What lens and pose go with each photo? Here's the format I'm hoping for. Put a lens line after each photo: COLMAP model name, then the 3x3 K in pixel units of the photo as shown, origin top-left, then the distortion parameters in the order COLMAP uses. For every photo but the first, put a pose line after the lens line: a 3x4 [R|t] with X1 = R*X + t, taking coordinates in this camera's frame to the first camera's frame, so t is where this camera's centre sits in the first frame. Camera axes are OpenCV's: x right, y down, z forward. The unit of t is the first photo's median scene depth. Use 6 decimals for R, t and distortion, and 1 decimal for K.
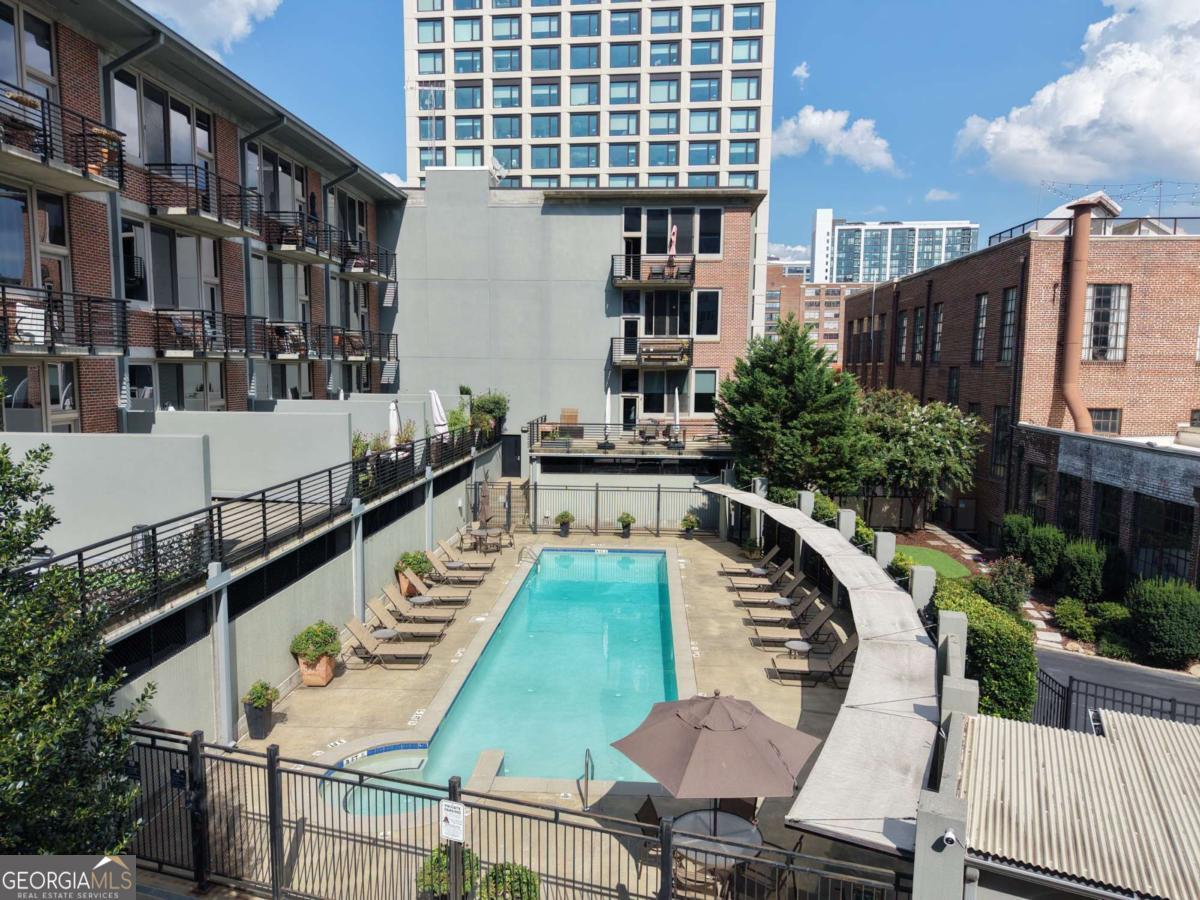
lens RADIAL K [[816.3, 0, 599.0], [0, 816.3, 455.6], [0, 0, 1]] dist [0.020483, -0.018740]
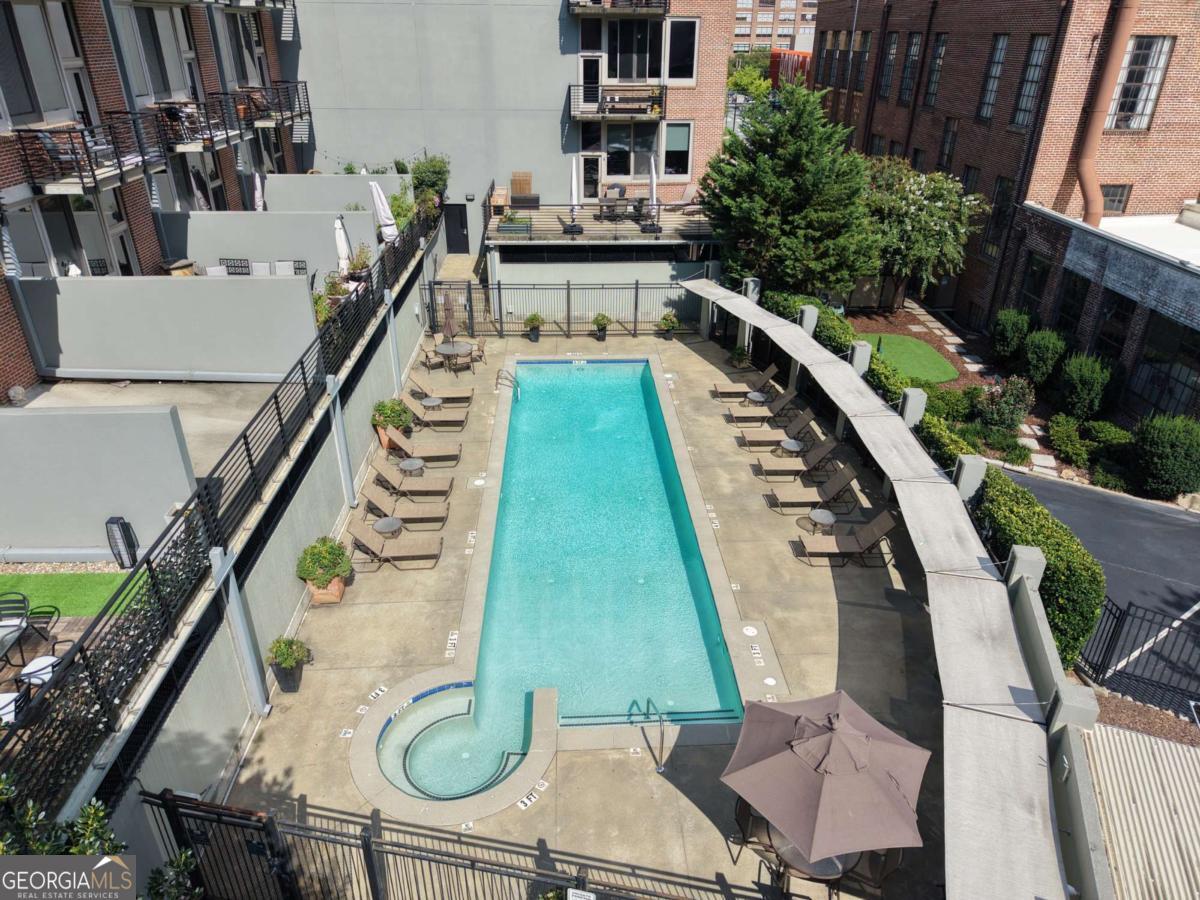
lens RADIAL K [[816.3, 0, 598.1], [0, 816.3, 459.7], [0, 0, 1]] dist [0.020483, -0.018740]
pose [[0.993889, -0.052199, 0.097263, -0.070901], [0.012448, 0.928505, 0.371111, -0.122126], [-0.109681, -0.367632, 0.923481, 0.096333]]
